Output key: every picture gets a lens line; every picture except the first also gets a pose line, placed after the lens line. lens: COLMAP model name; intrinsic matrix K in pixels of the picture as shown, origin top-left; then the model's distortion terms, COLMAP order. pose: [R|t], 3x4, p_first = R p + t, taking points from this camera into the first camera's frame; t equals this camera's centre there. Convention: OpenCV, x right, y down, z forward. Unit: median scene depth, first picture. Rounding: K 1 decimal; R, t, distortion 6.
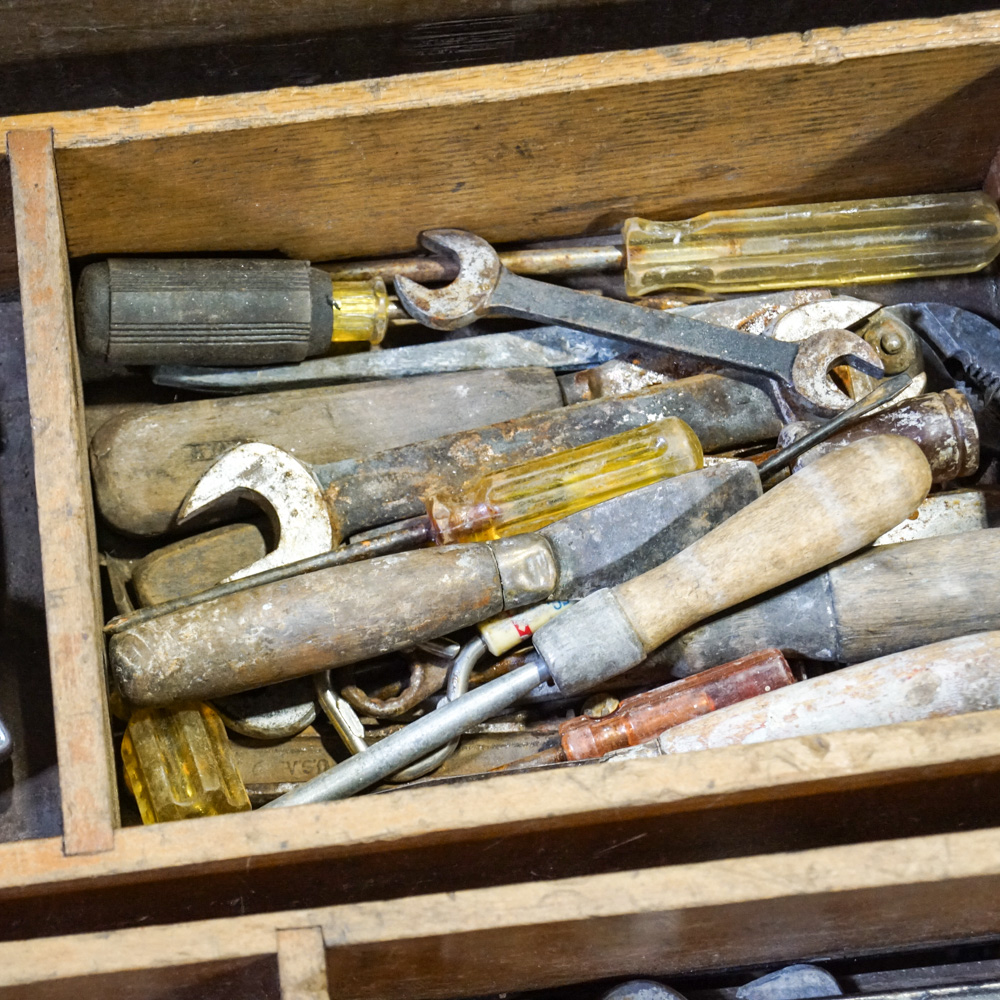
lens RADIAL K [[3069.4, 0, 502.9], [0, 3069.4, 501.7], [0, 0, 1]] dist [0.002741, 0.000000]
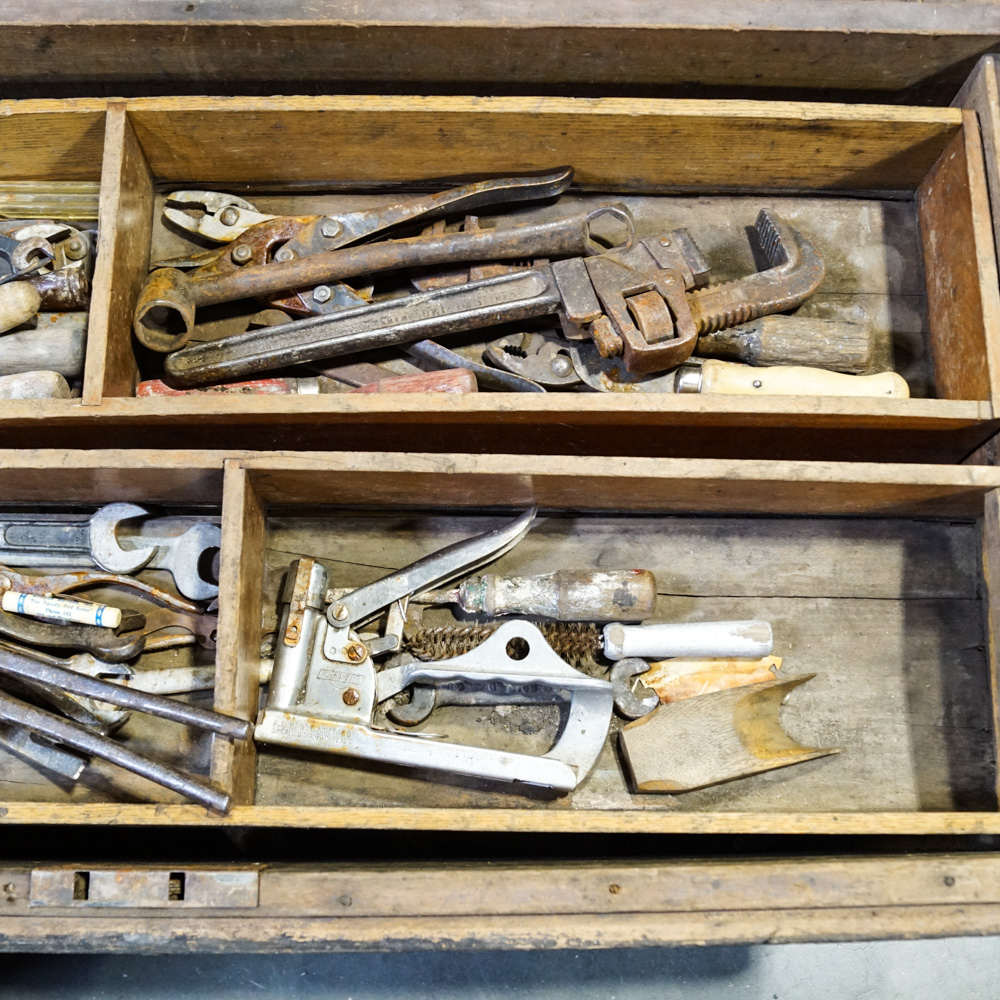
lens RADIAL K [[1321.5, 0, 467.5], [0, 1321.5, 513.1], [0, 0, 1]] dist [-0.068877, 0.000000]
pose [[0.990876, 0.114096, -0.071735, 0.550423], [-0.105172, 0.987450, 0.117822, -0.001305], [0.084278, -0.109202, 0.990440, 0.044365]]
